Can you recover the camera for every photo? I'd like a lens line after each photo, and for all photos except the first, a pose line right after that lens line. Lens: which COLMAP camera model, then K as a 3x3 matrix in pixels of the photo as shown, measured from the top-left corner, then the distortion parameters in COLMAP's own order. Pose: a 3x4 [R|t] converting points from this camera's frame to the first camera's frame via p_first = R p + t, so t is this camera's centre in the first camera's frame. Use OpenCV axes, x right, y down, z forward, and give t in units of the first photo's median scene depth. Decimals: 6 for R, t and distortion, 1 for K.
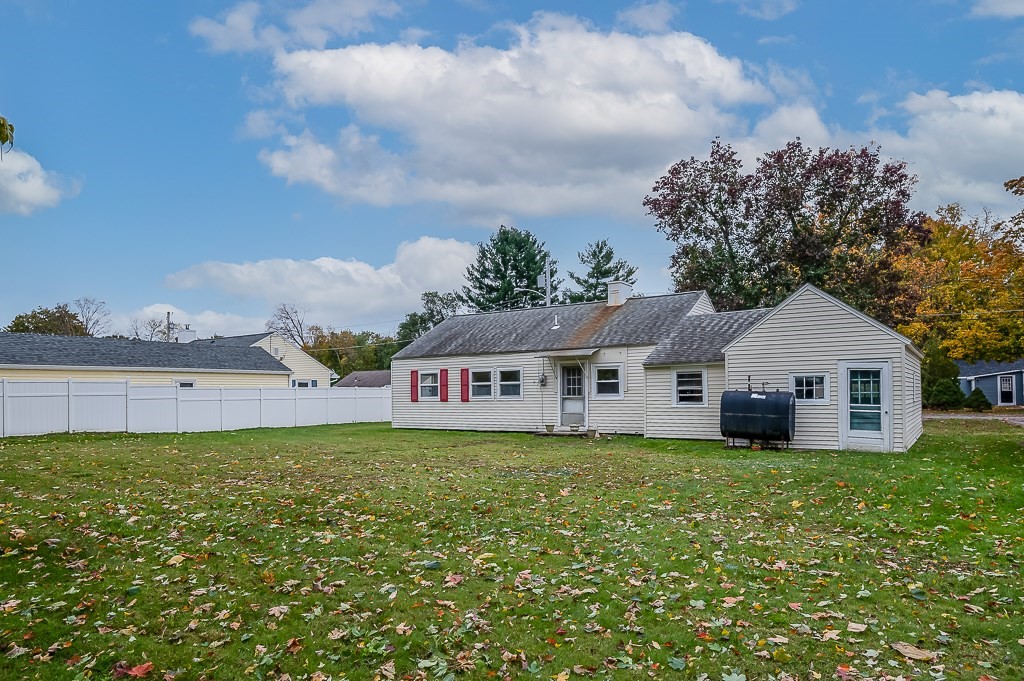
lens RADIAL K [[575.4, 0, 490.0], [0, 575.4, 342.8], [0, 0, 1]] dist [0.002773, 0.001959]
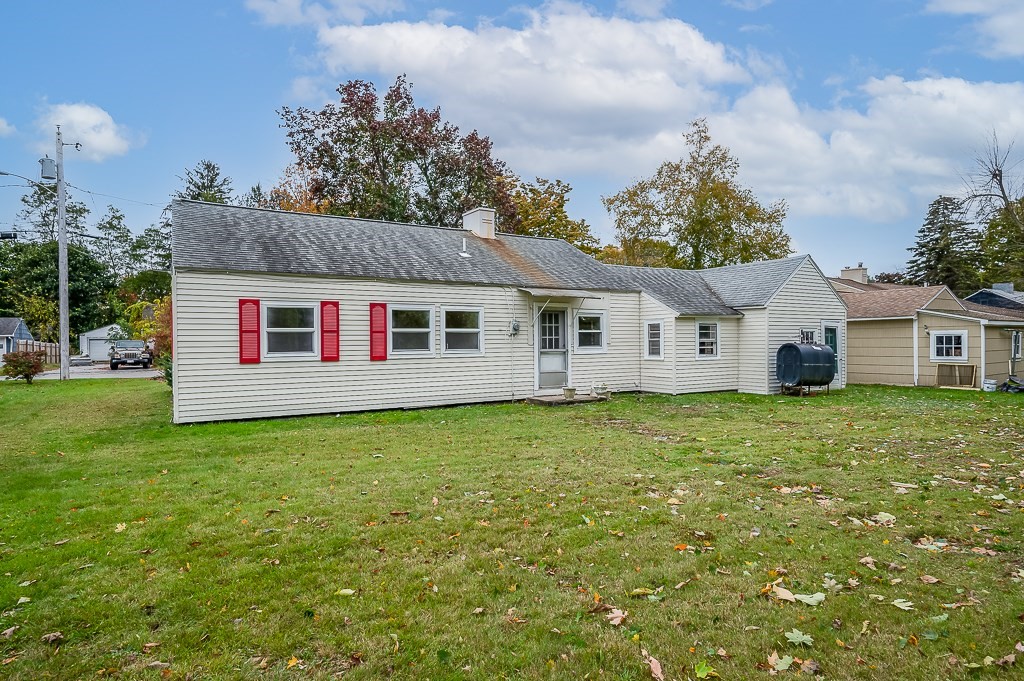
lens RADIAL K [[575.4, 0, 490.0], [0, 575.4, 342.8], [0, 0, 1]] dist [0.002773, 0.001959]
pose [[0.433608, 0.008370, 0.901063, -0.547443], [-0.074607, 0.996857, 0.026642, 0.065205], [-0.898008, -0.078778, 0.432870, 0.698312]]
